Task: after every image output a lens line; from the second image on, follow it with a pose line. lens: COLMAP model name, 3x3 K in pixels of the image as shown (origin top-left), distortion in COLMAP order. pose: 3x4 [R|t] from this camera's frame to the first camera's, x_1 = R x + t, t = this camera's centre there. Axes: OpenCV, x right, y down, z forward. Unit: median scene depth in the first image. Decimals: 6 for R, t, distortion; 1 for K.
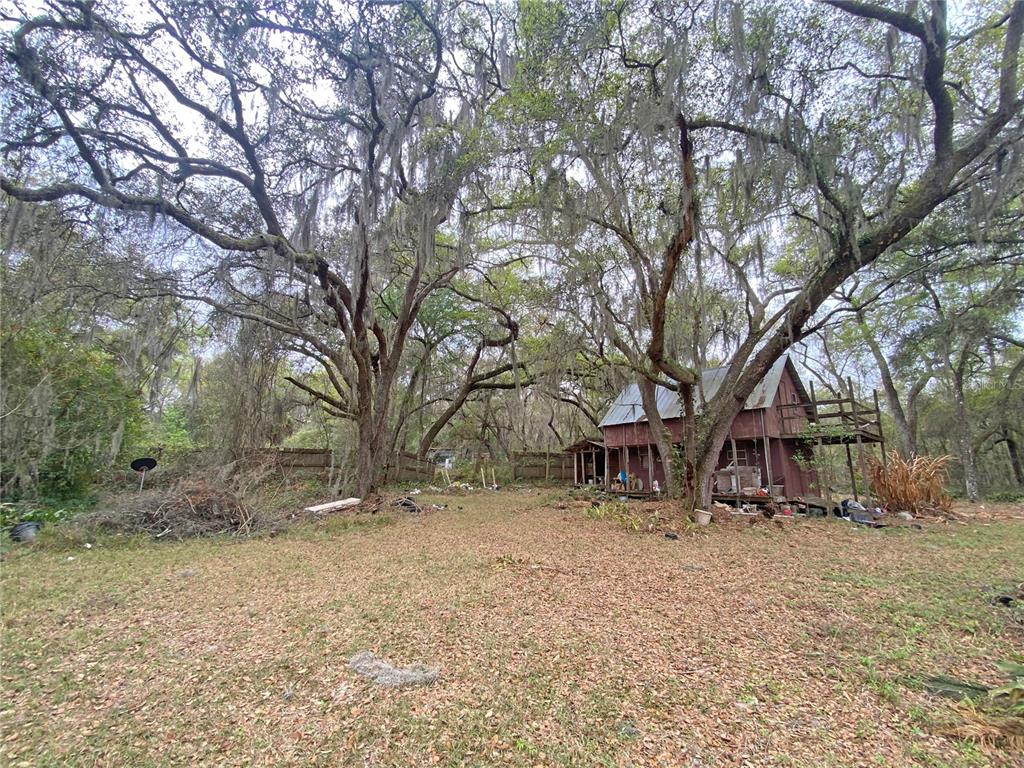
lens RADIAL K [[416.6, 0, 512.0], [0, 416.6, 384.0], [0, 0, 1]] dist [0.020491, -0.020158]
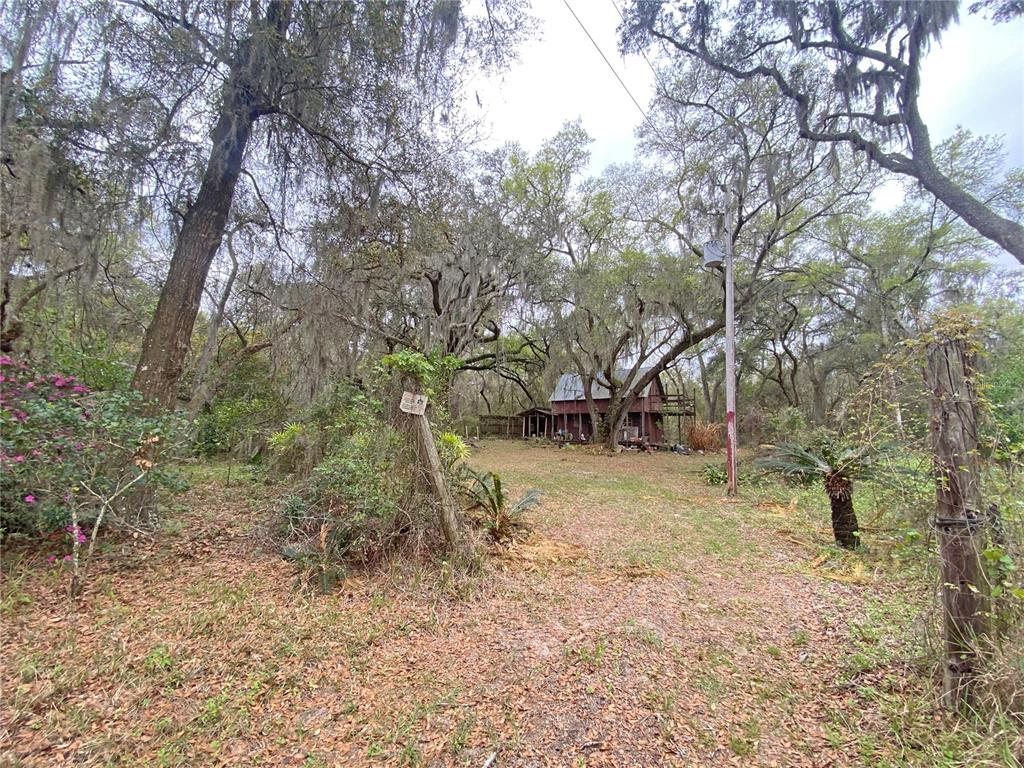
lens RADIAL K [[416.6, 0, 512.0], [0, 416.6, 384.0], [0, 0, 1]] dist [0.020491, -0.020158]
pose [[0.957724, 0.043155, 0.284432, -0.496511], [-0.070581, 0.993715, 0.086886, -0.117770], [-0.278895, -0.103288, 0.954751, -0.616305]]
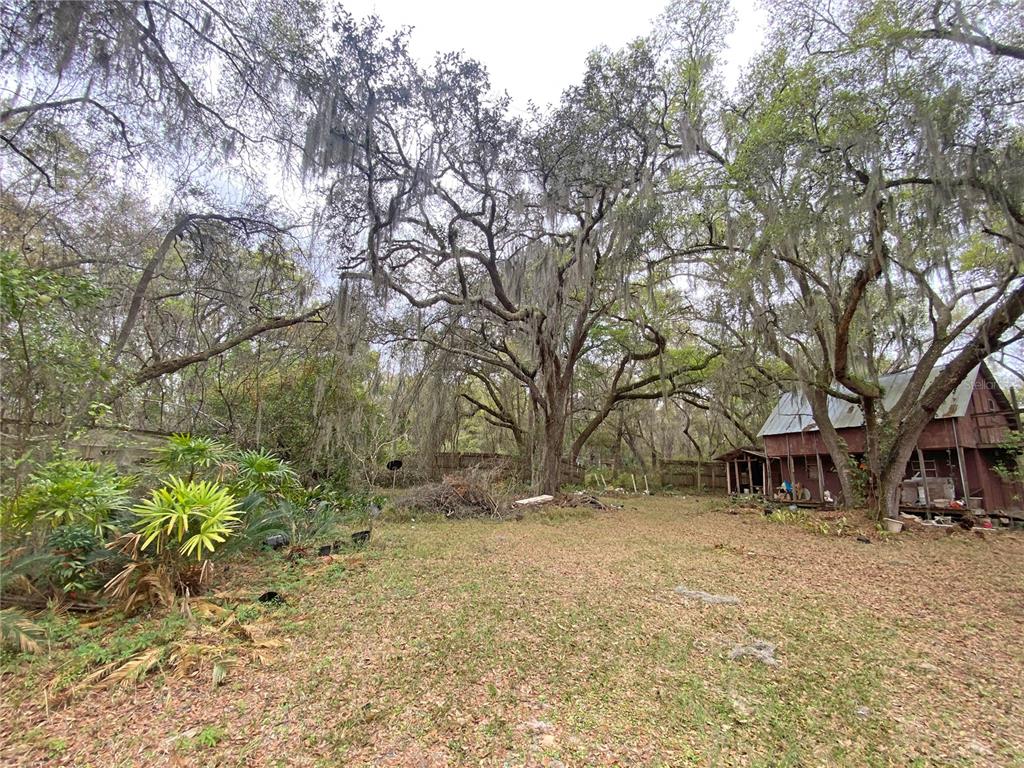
lens RADIAL K [[419.4, 0, 512.0], [0, 419.4, 384.0], [0, 0, 1]] dist [0.001116, -0.012407]
pose [[0.965018, -0.032522, -0.260159, -0.127574], [0.028888, 0.999424, -0.017780, -0.029573], [0.260587, 0.009643, 0.965402, -0.174452]]
